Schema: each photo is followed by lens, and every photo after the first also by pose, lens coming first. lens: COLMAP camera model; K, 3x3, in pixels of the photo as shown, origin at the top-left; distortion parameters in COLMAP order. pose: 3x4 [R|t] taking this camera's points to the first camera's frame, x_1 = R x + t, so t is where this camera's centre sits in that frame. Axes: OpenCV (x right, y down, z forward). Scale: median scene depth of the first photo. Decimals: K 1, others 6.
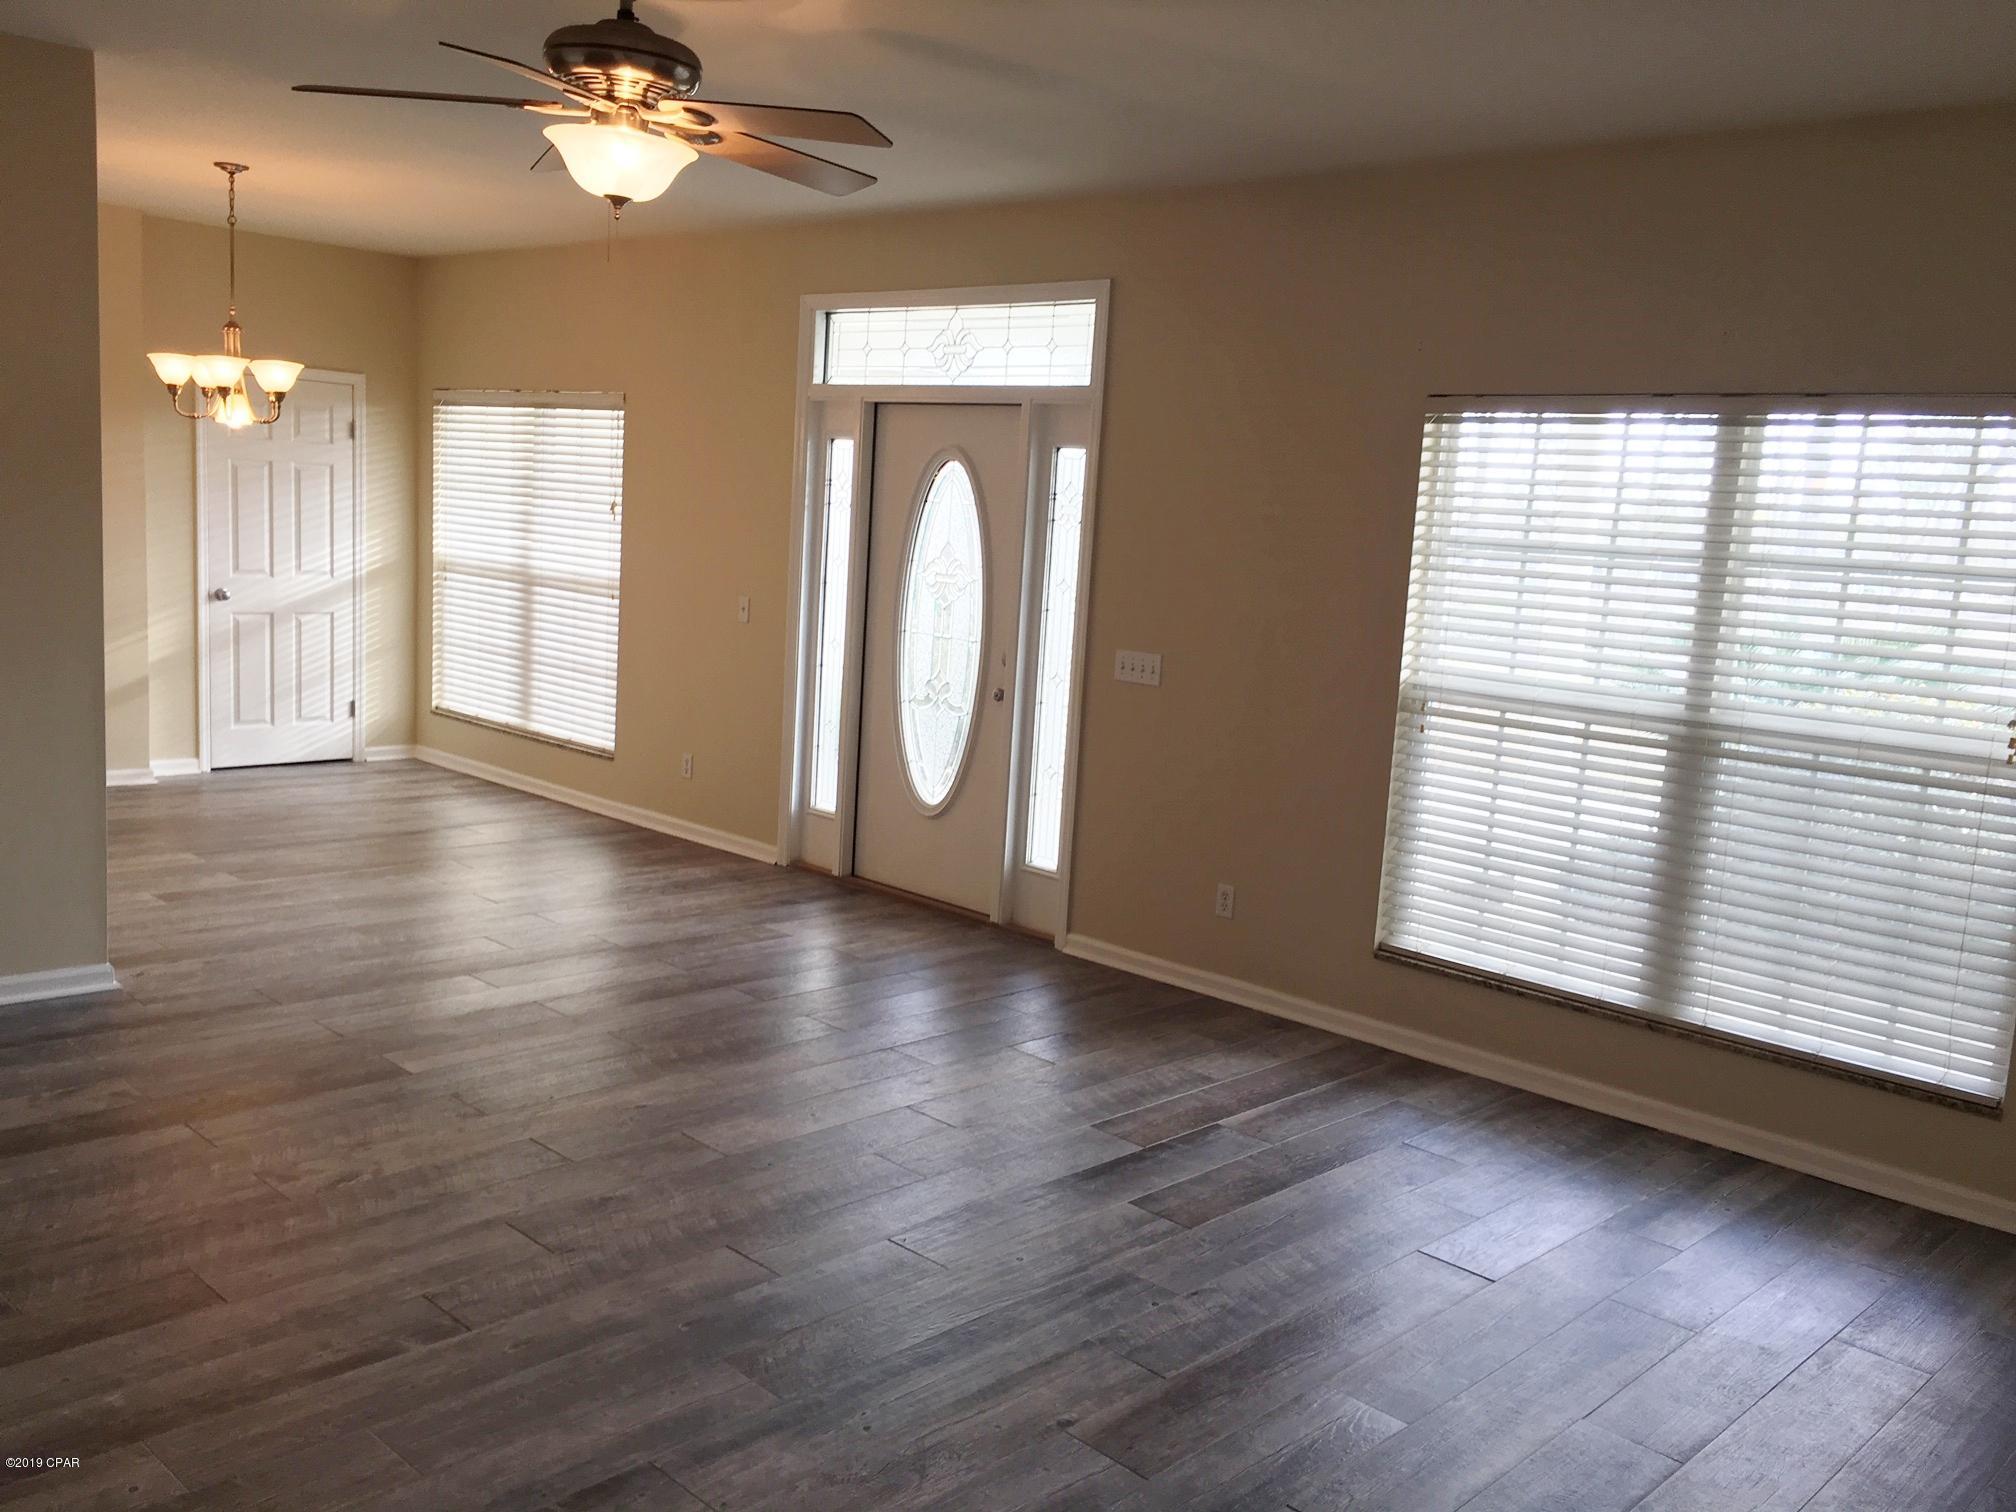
lens RADIAL K [[1701.8, 0, 1002.0], [0, 1701.8, 755.7], [0, 0, 1]] dist [0.071764, -0.099178]
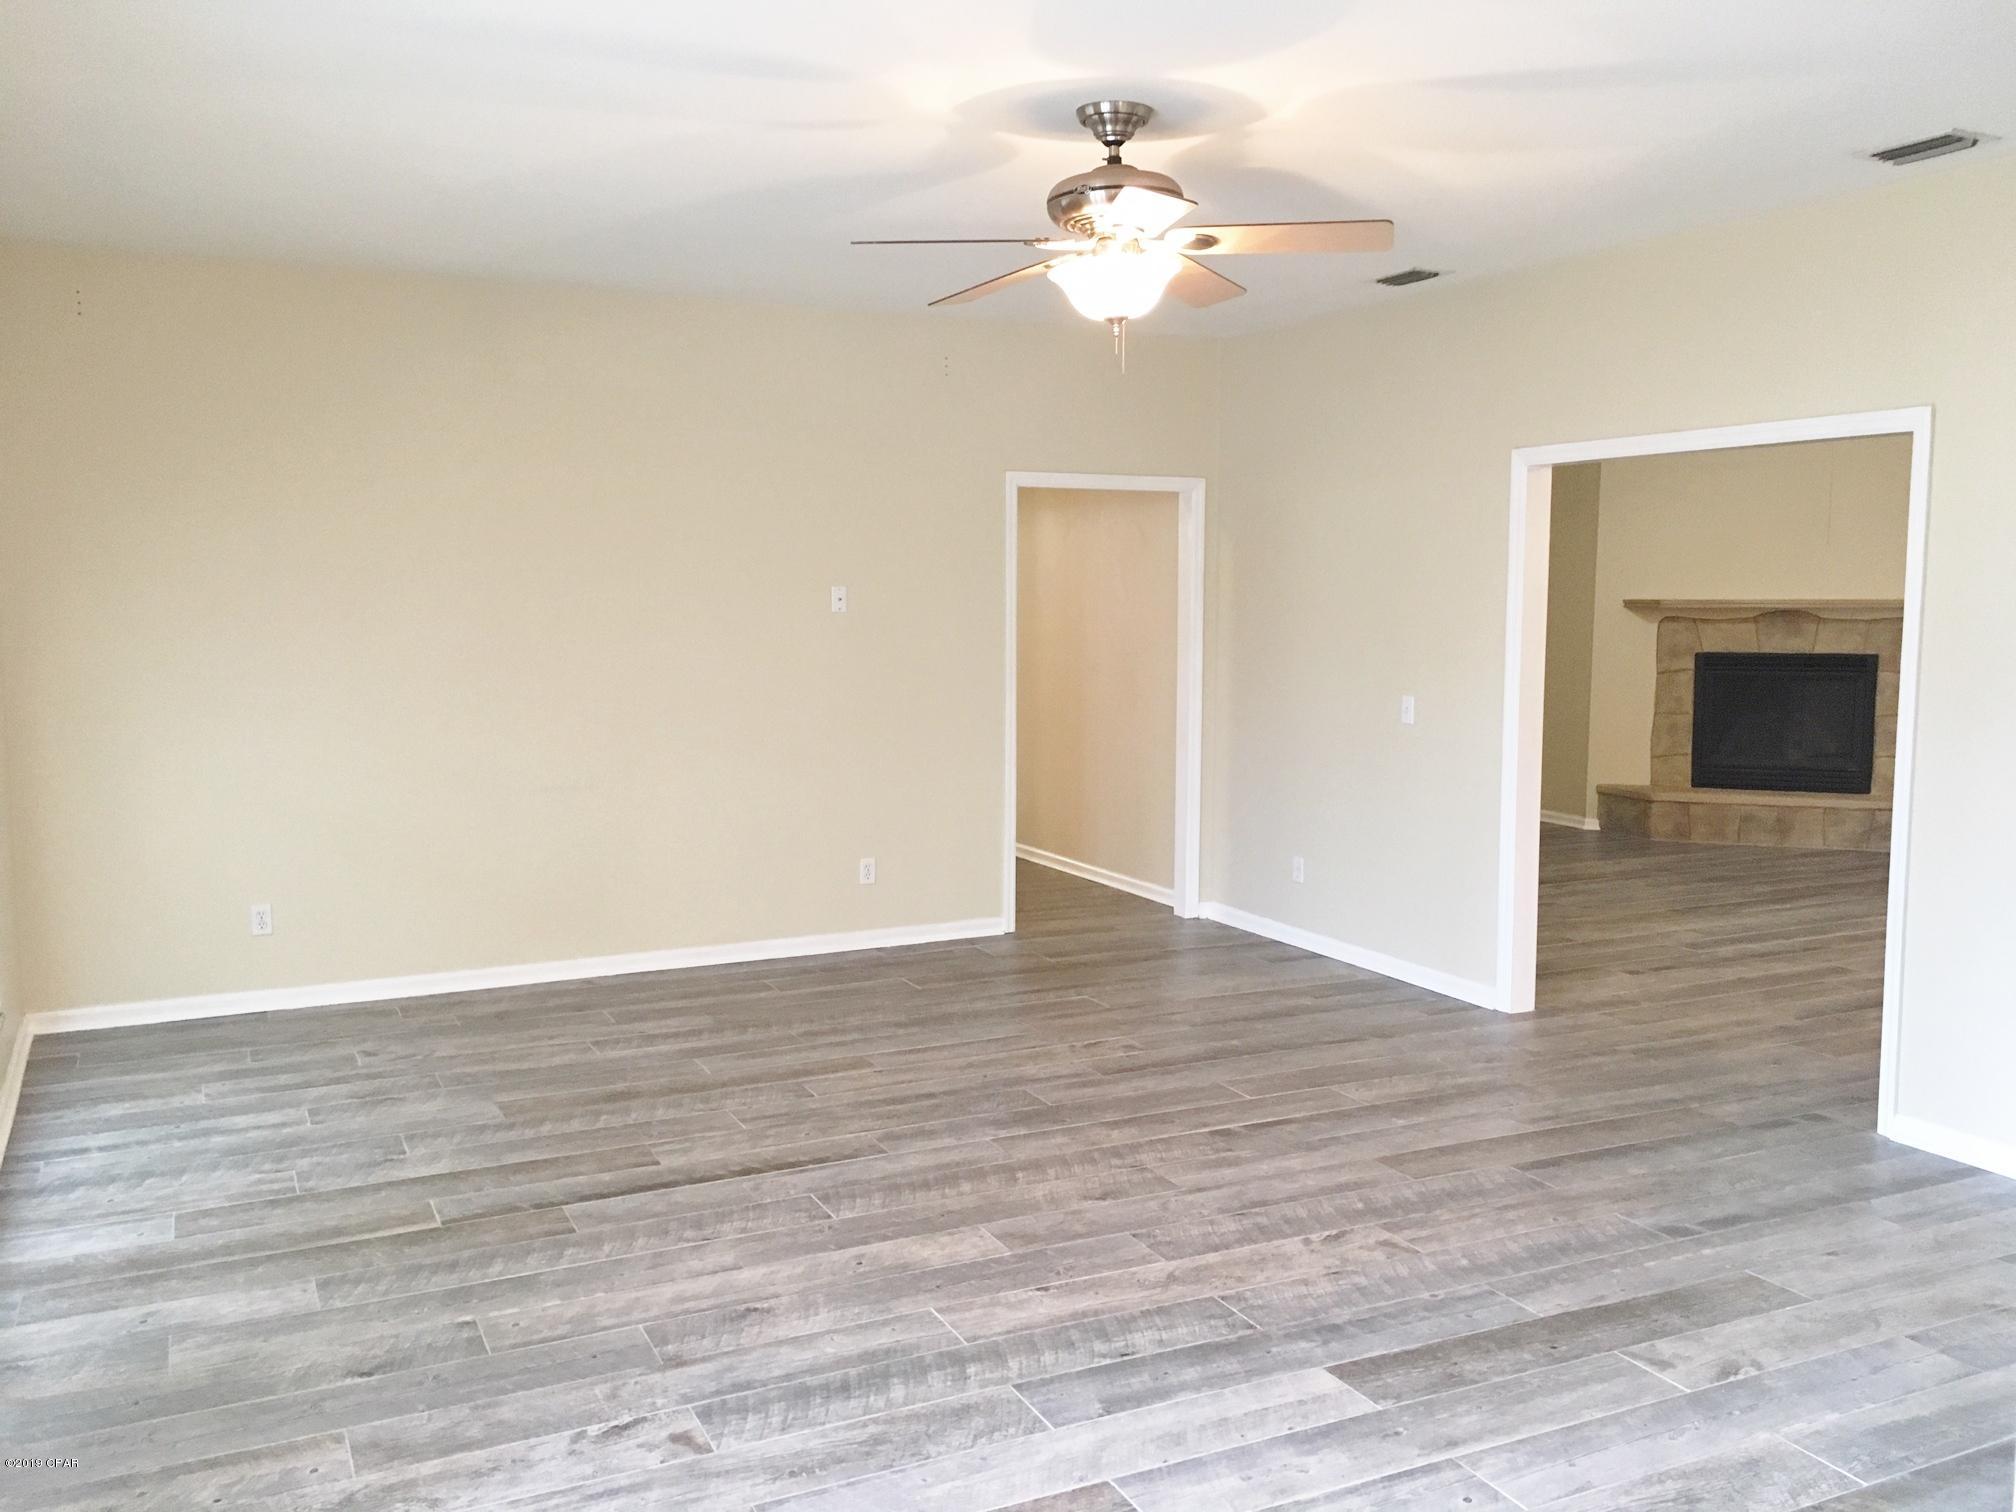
lens RADIAL K [[1701.8, 0, 1003.3], [0, 1701.8, 762.6], [0, 0, 1]] dist [0.071764, -0.099178]
pose [[-0.935557, -0.096182, 0.339825, -0.514194], [-0.004493, 0.965366, 0.260862, -0.306145], [-0.353146, 0.242525, -0.903587, 1.925679]]
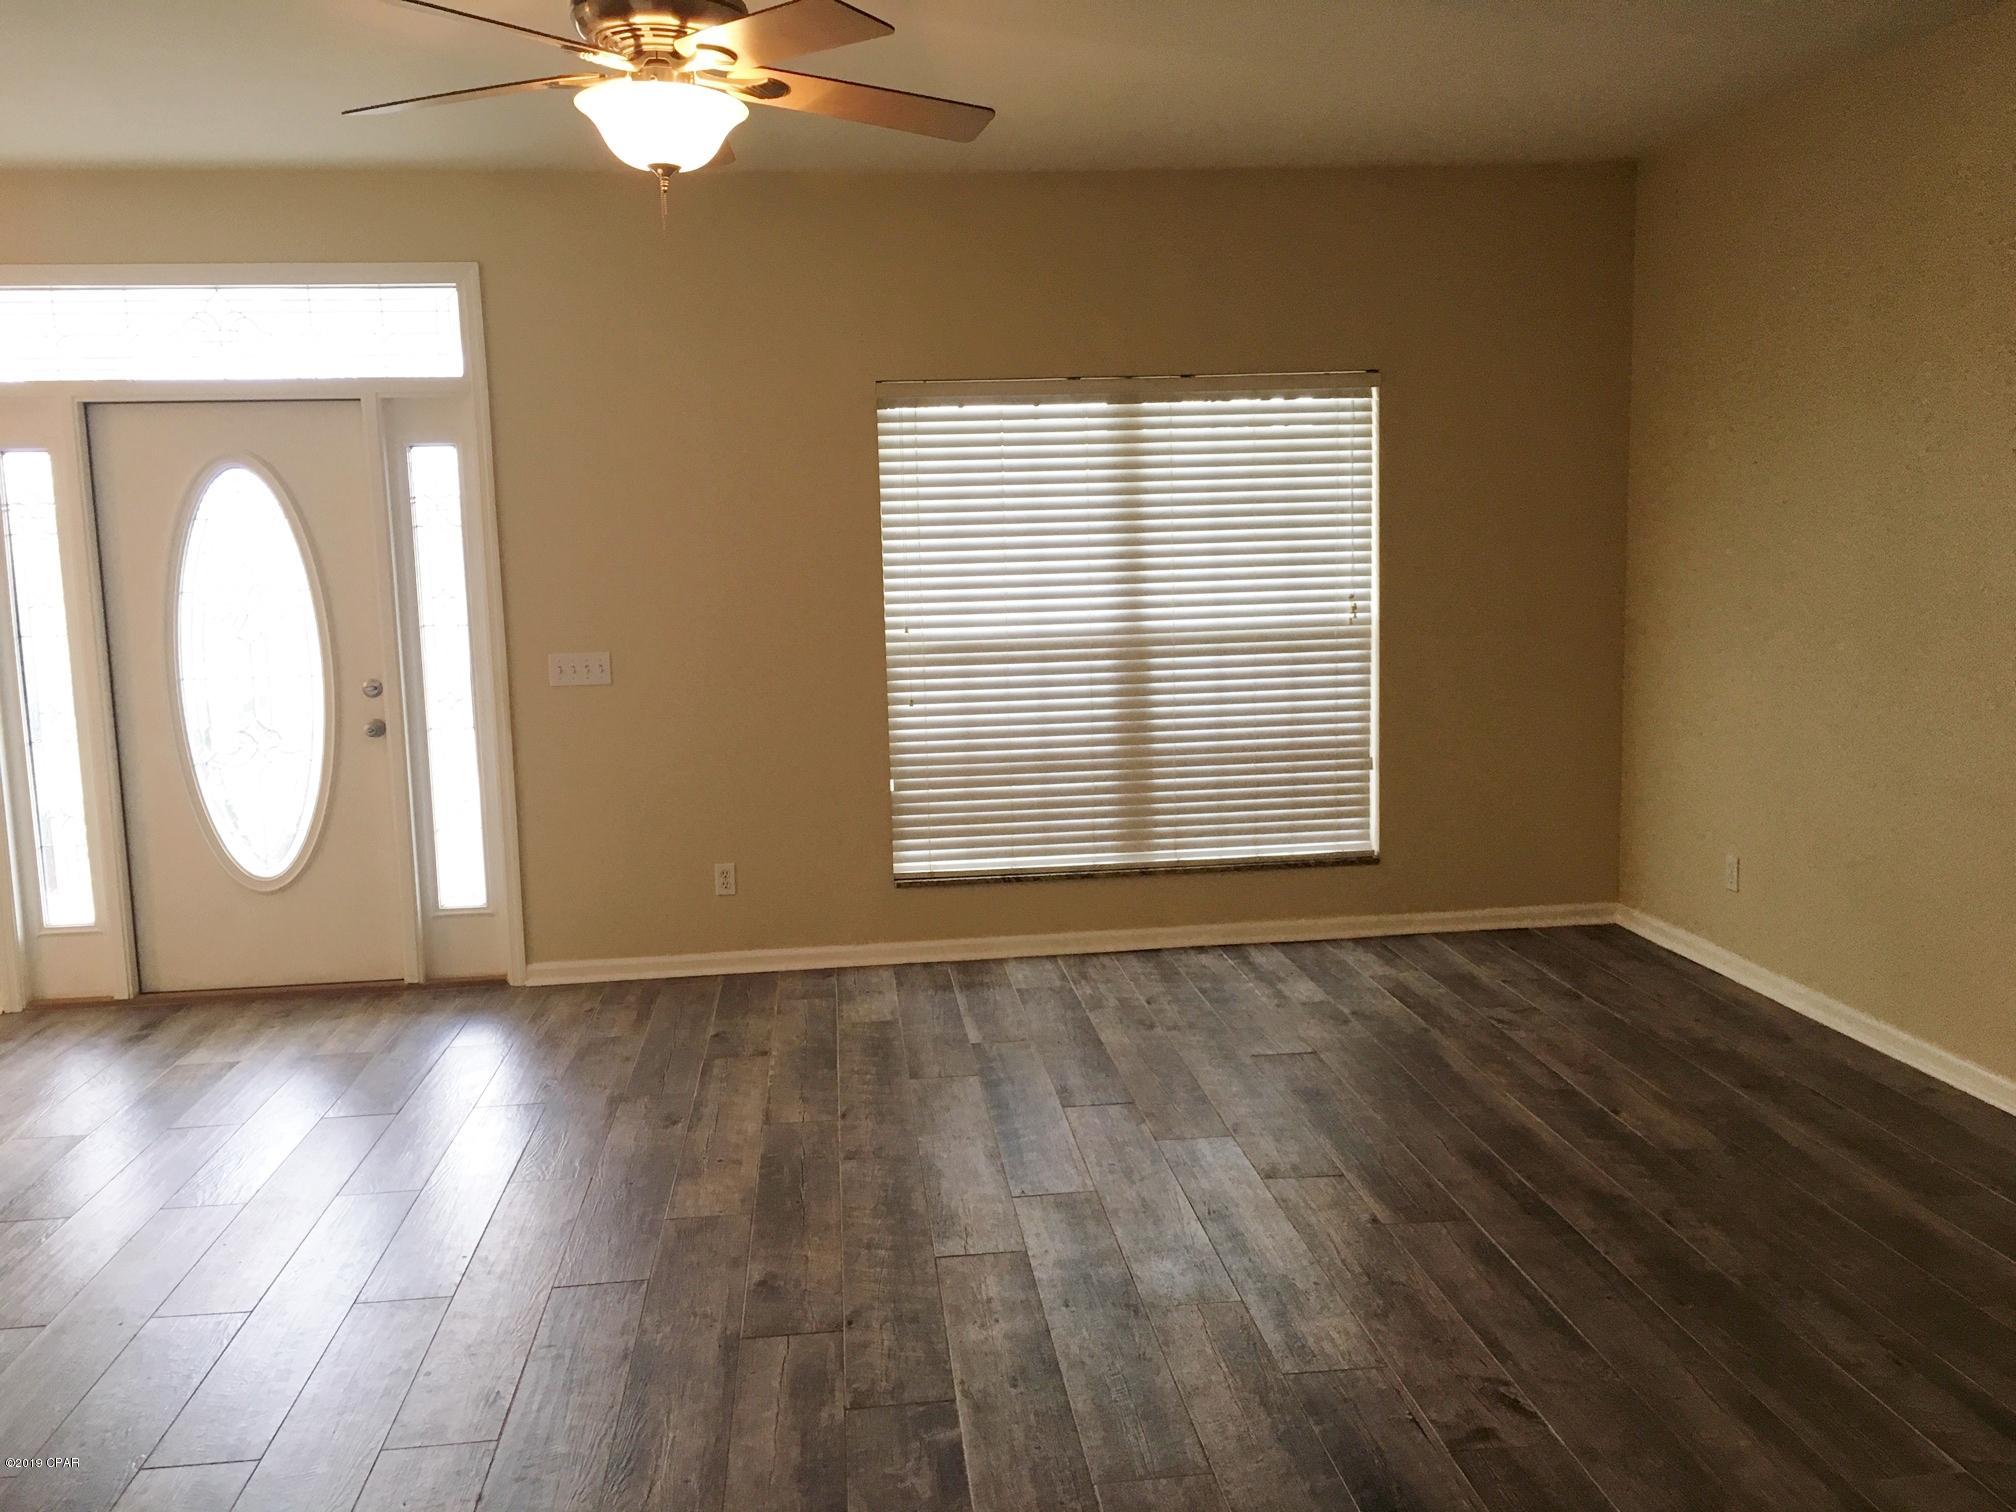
lens RADIAL K [[1701.8, 0, 1011.5], [0, 1701.8, 748.4], [0, 0, 1]] dist [0.071764, -0.099178]
pose [[0.633835, -0.175083, 0.753392, -0.757088], [0.175919, 0.981148, 0.080009, -0.063762], [-0.753197, 0.081824, 0.652686, 0.284784]]
